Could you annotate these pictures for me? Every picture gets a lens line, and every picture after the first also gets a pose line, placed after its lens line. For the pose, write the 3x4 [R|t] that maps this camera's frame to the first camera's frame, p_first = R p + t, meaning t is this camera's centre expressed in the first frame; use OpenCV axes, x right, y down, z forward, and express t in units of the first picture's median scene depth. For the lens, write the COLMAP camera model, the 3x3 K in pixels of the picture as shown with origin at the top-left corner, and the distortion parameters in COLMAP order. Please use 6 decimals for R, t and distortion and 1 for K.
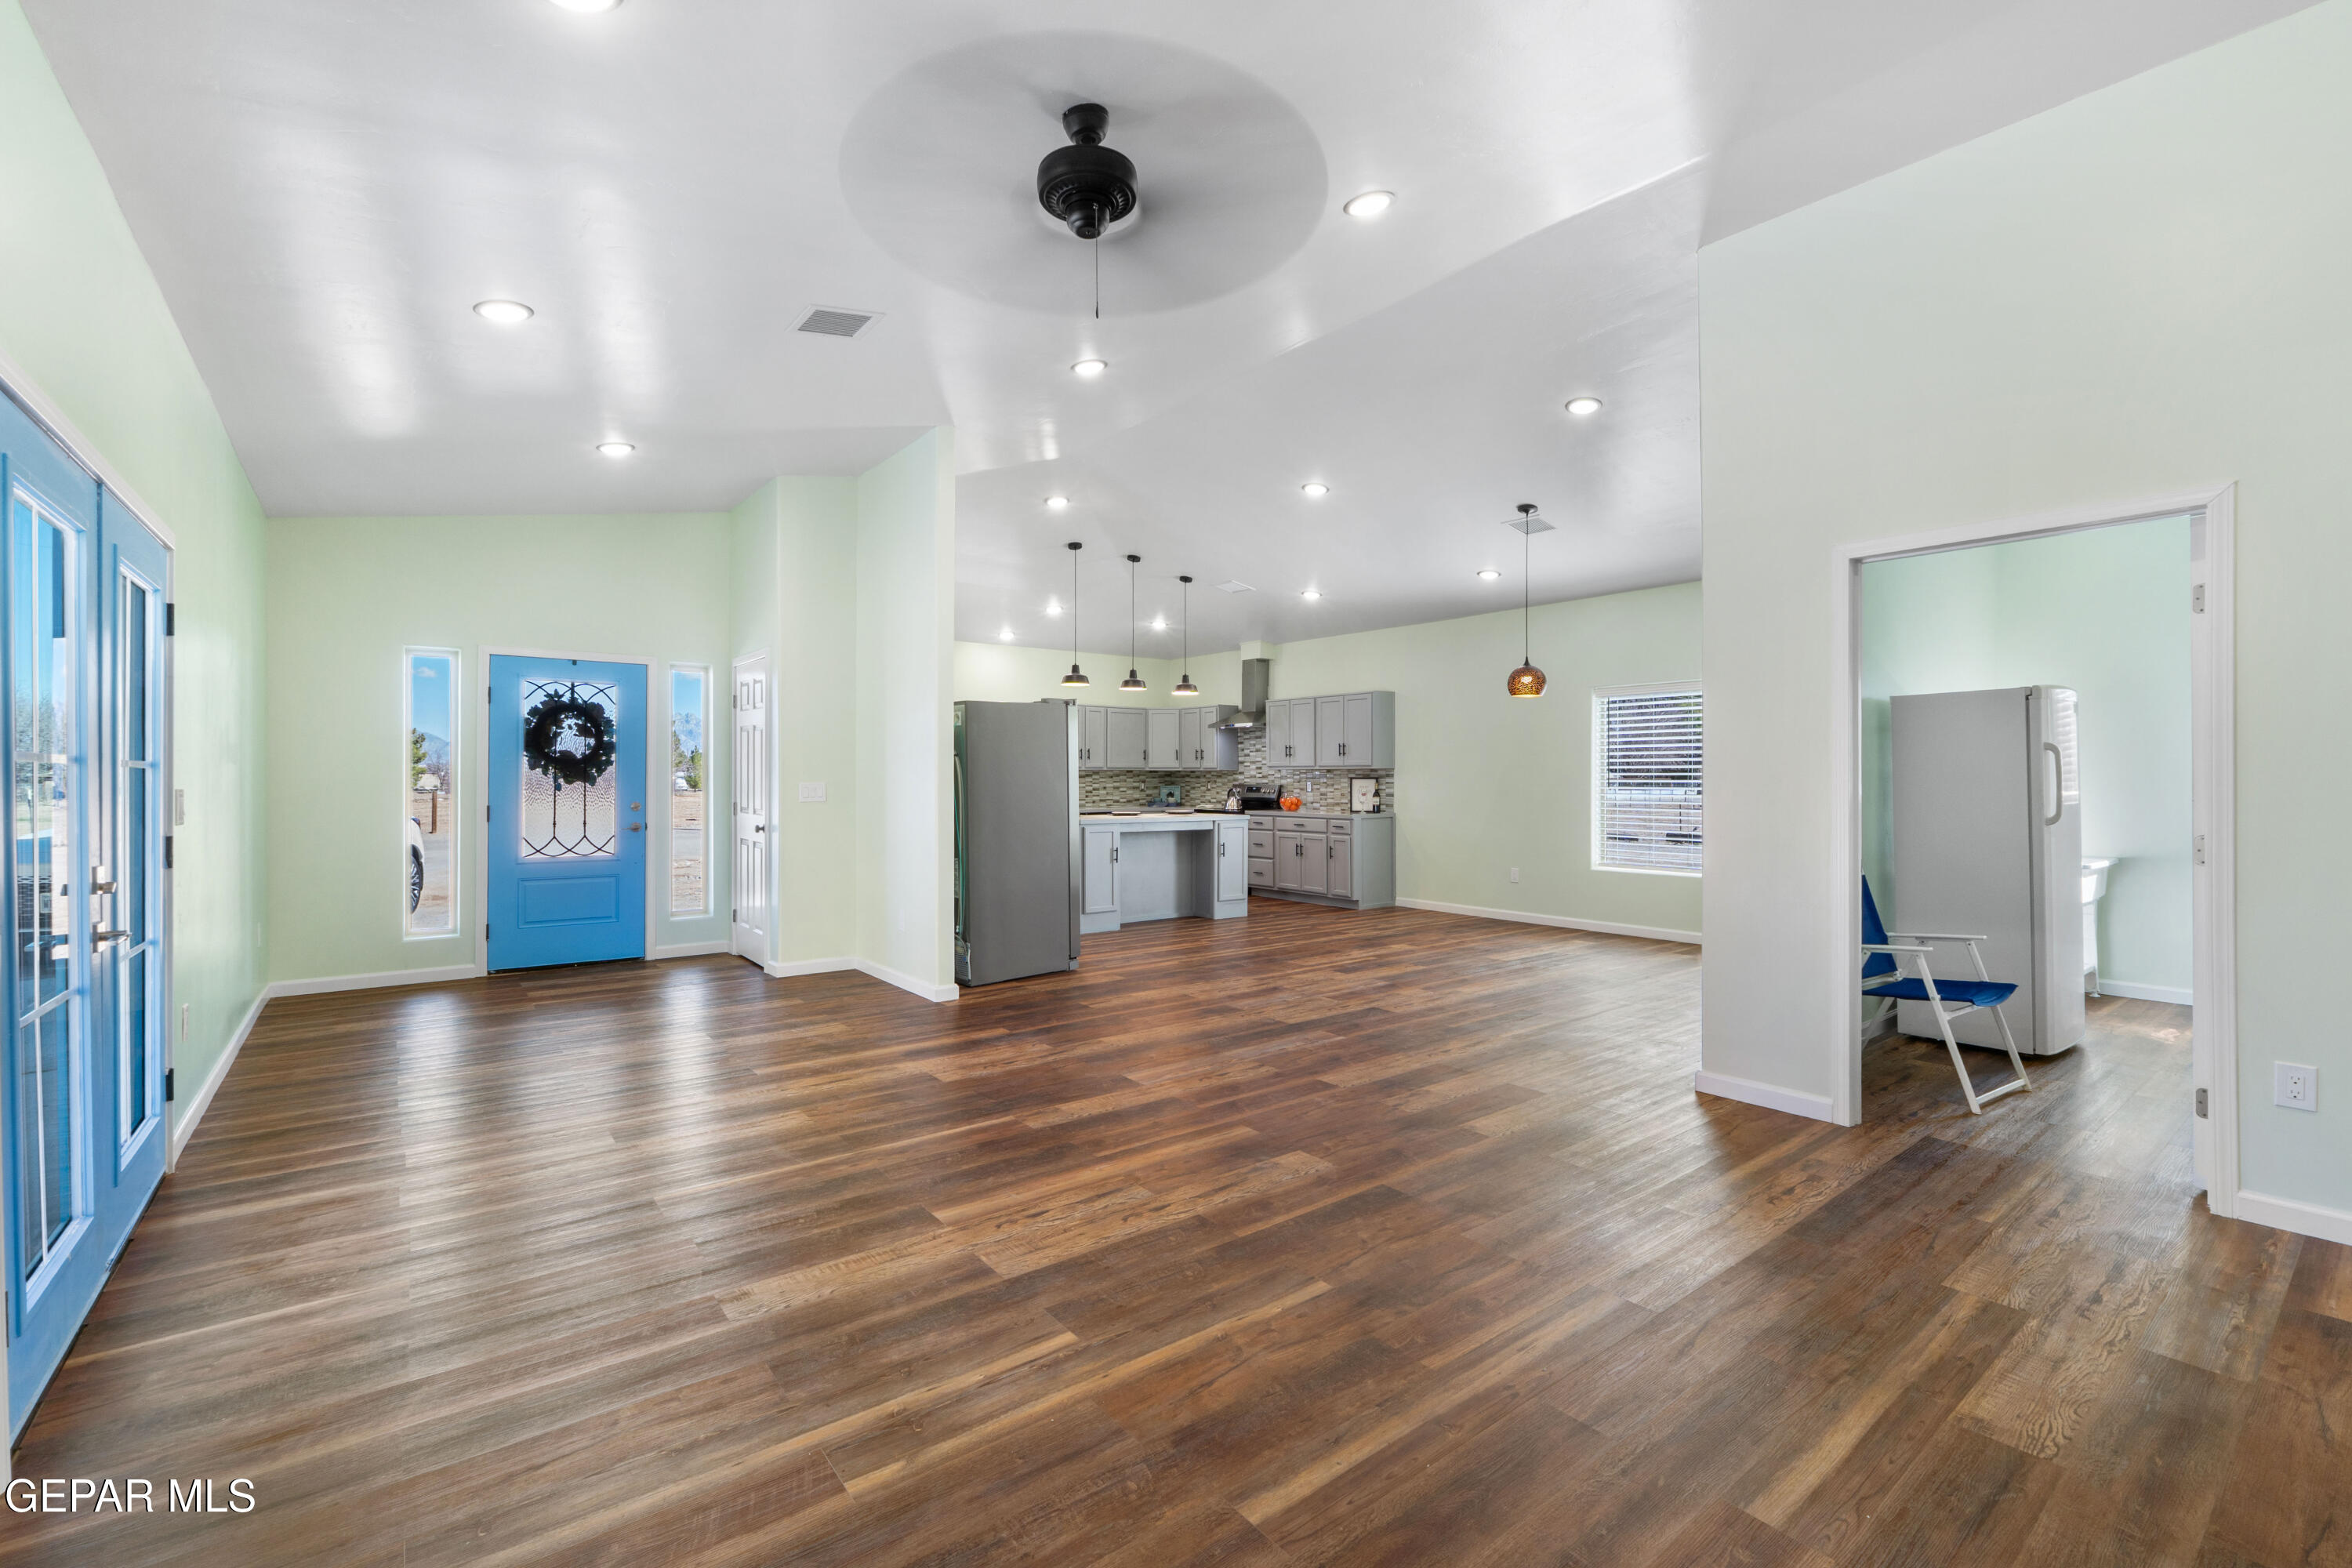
lens RADIAL K [[1017.6, 0, 1166.5], [0, 1017.6, 775.5], [0, 0, 1]] dist [-0.000212, -0.000056]
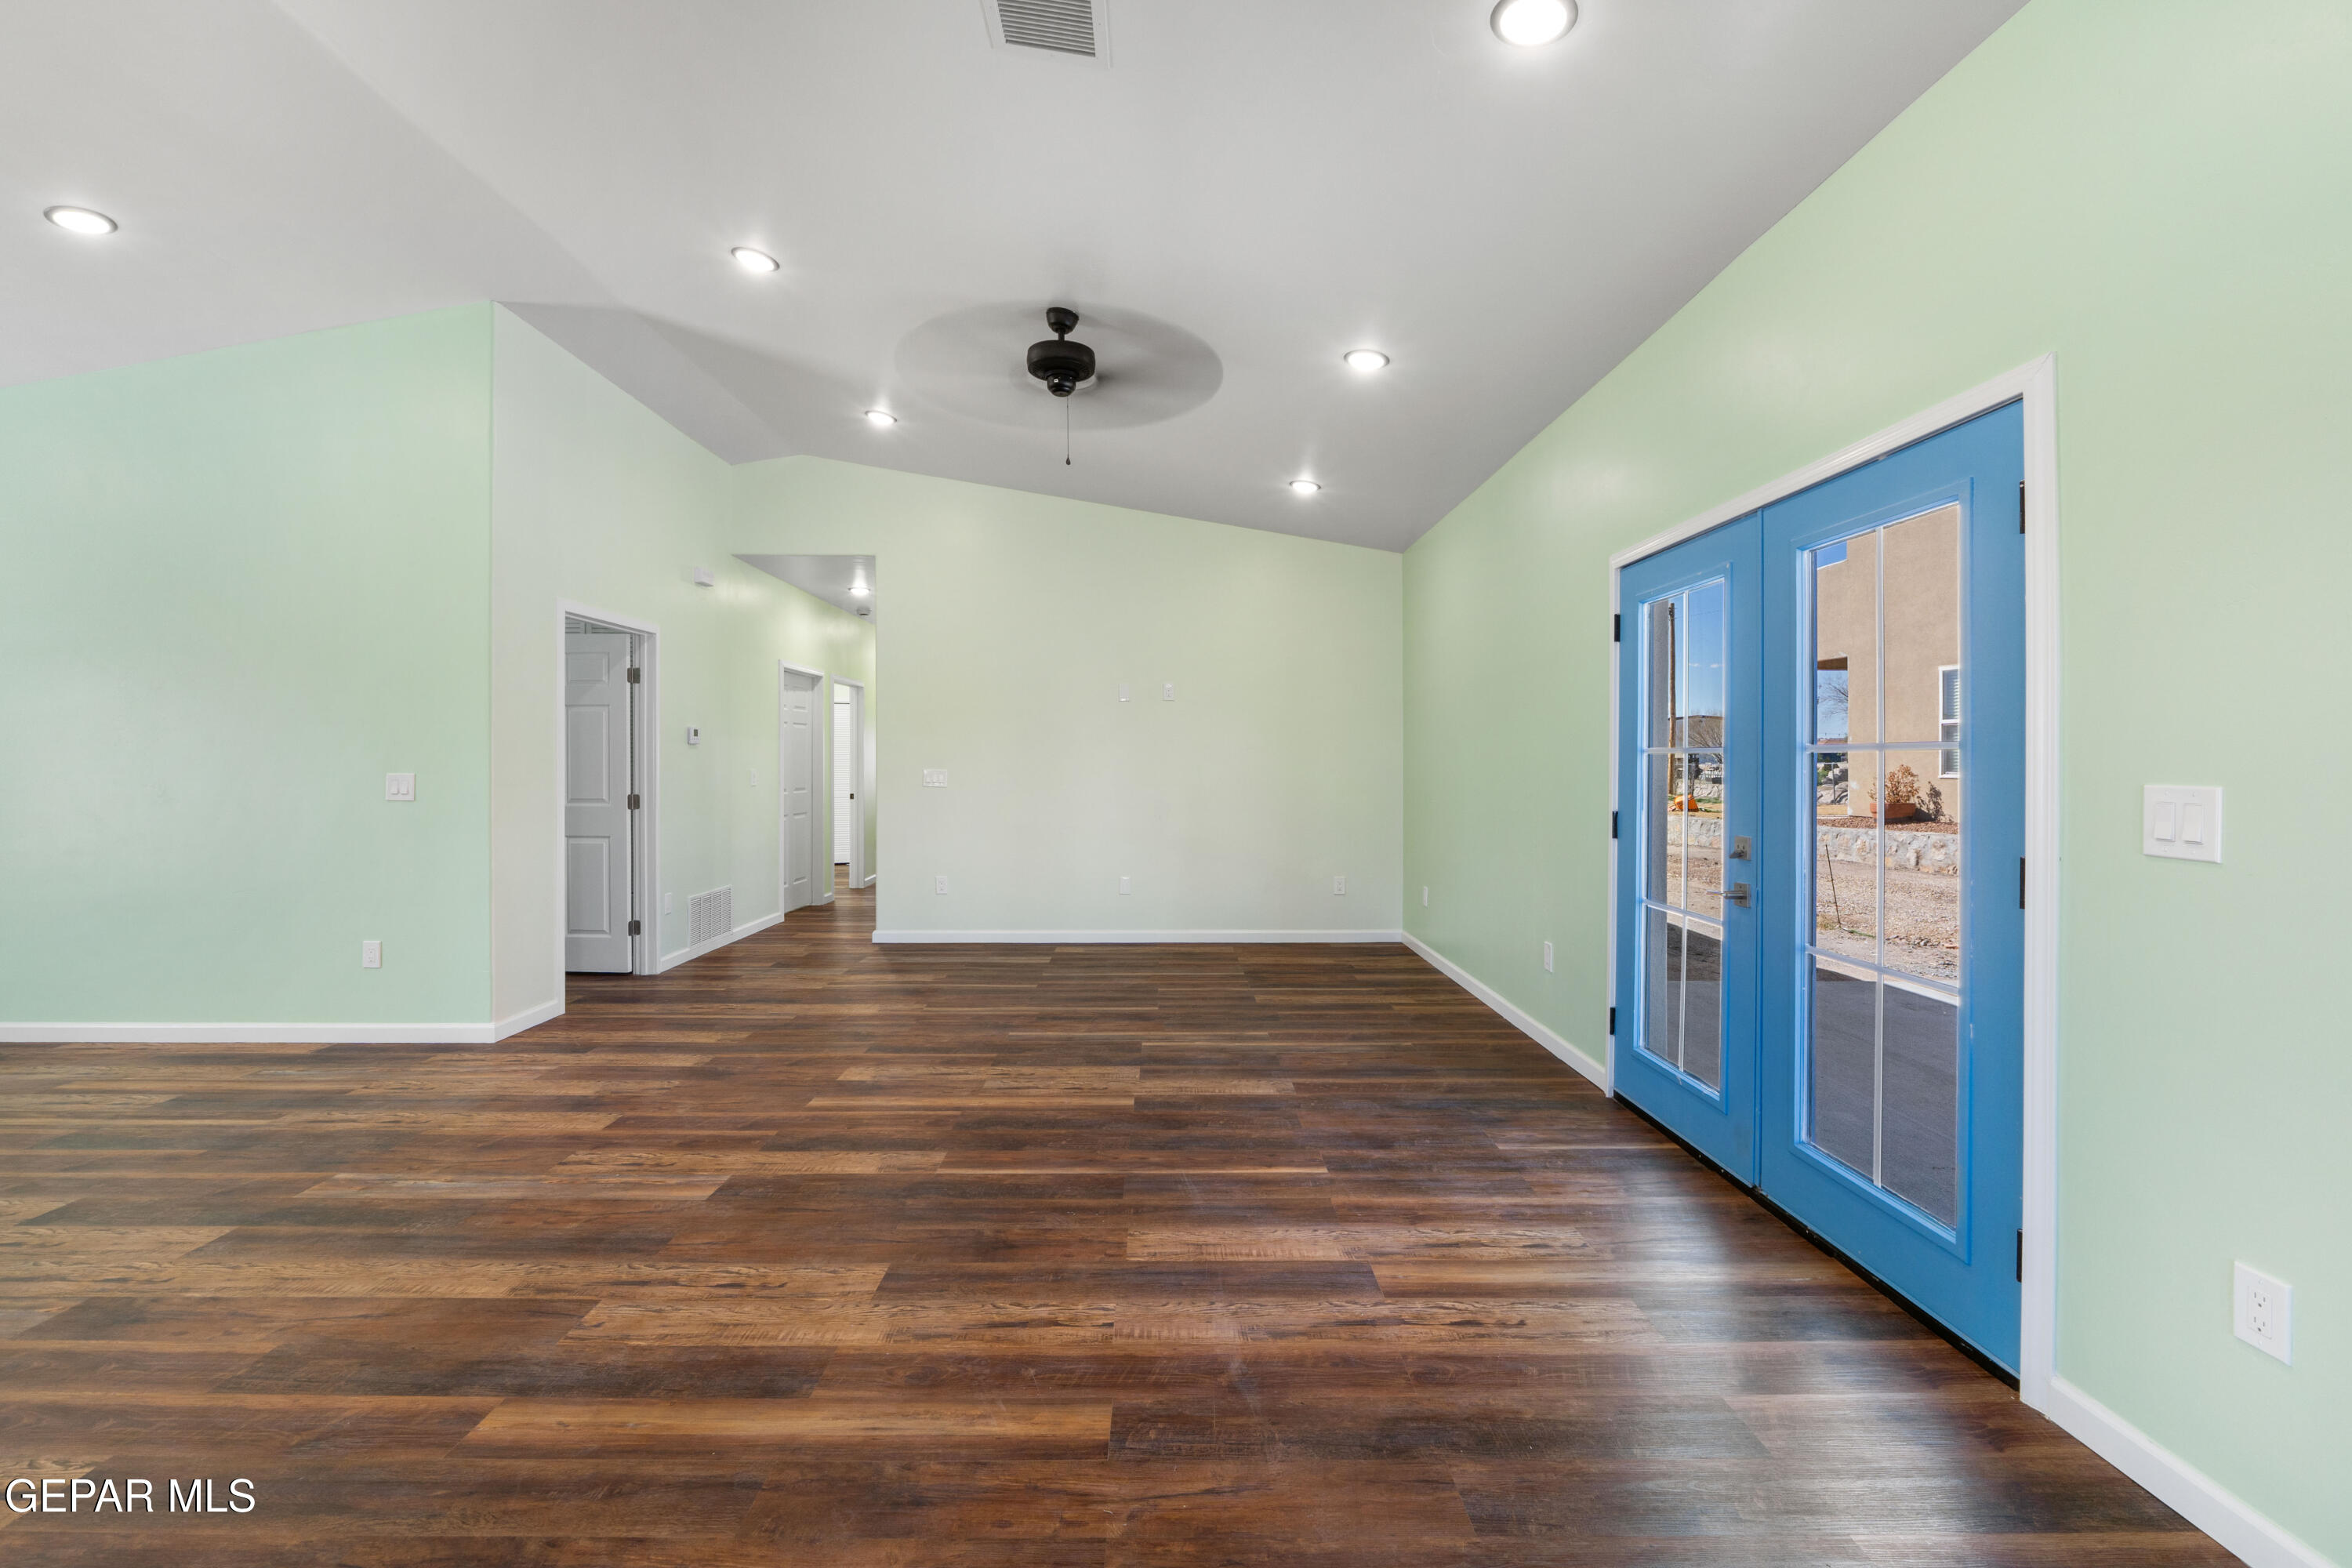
lens RADIAL K [[979.7, 0, 1171.7], [0, 979.7, 765.4], [0, 0, 1]] dist [-0.007262, -0.000025]
pose [[-0.799646, -0.001596, 0.600470, -0.877145], [-0.000125, 0.999997, 0.002491, -0.000073], [-0.600472, 0.001916, -0.799644, 1.701816]]
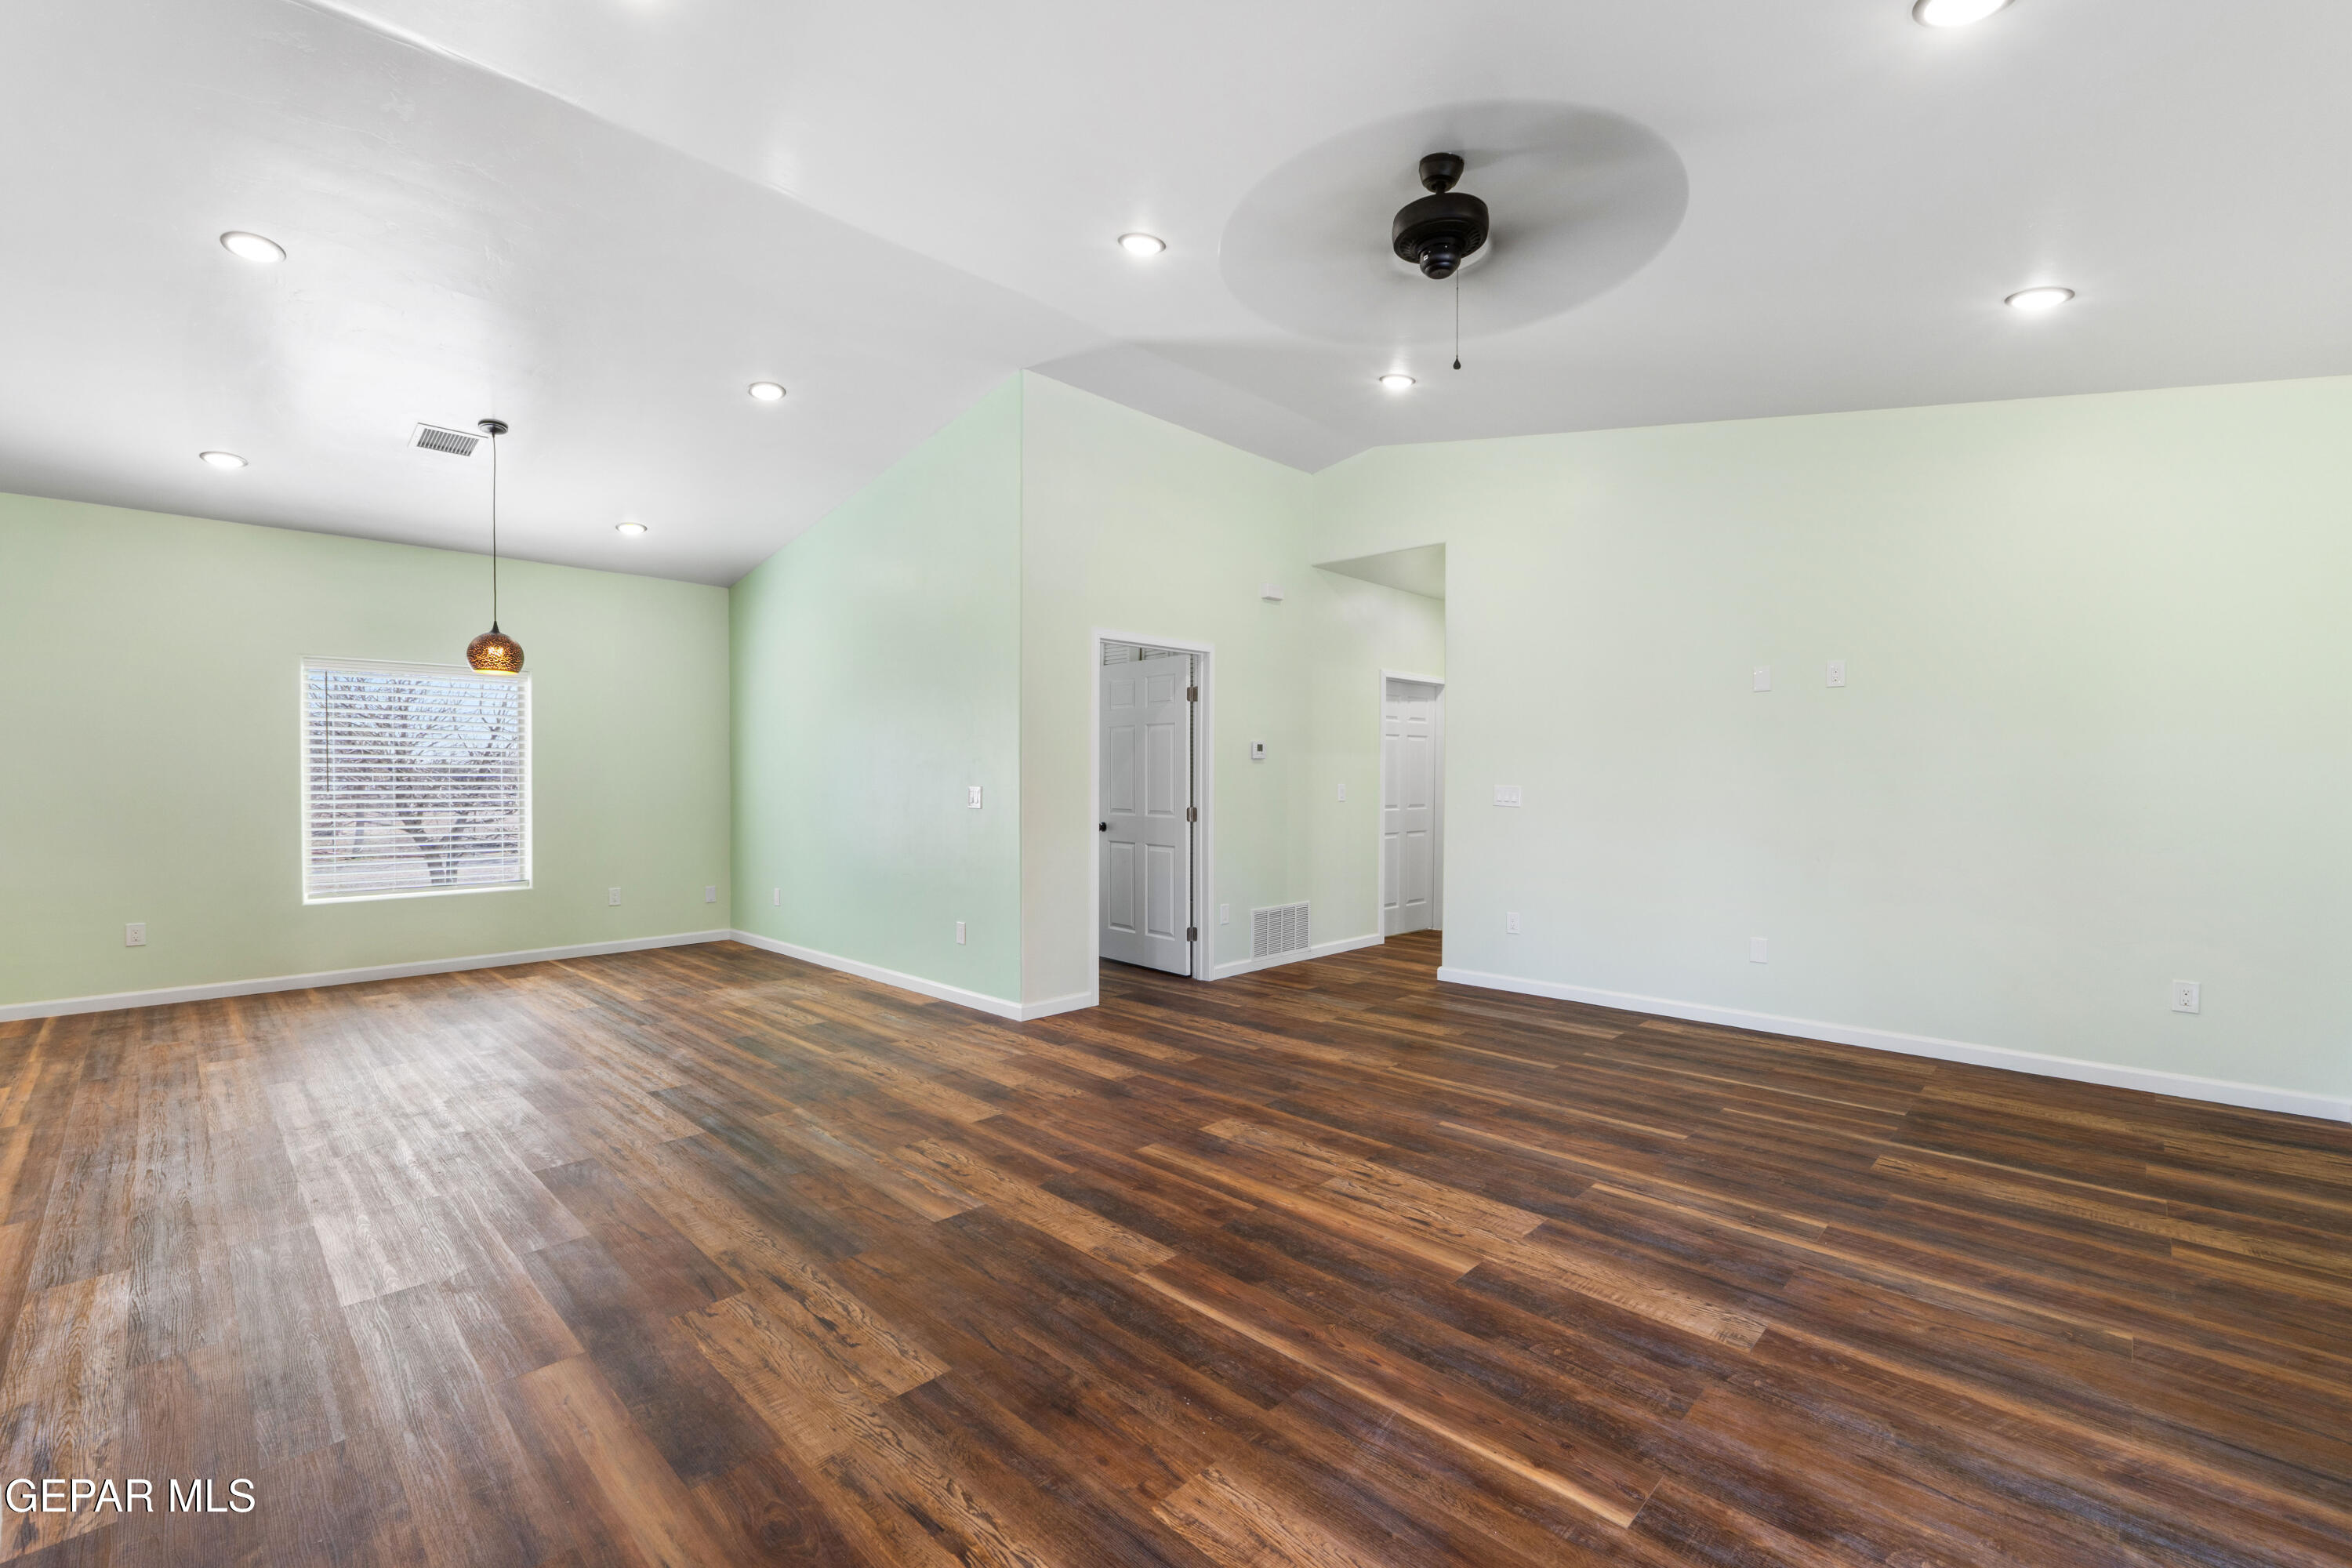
lens RADIAL K [[998.2, 0, 1170.2], [0, 998.2, 791.1], [0, 0, 1]] dist [-0.007175, 0.000149]
pose [[-0.142808, -0.013433, 0.989659, -0.906683], [-0.001248, 0.999910, 0.013392, 0.001011], [-0.989750, 0.000677, -0.142812, 1.196760]]
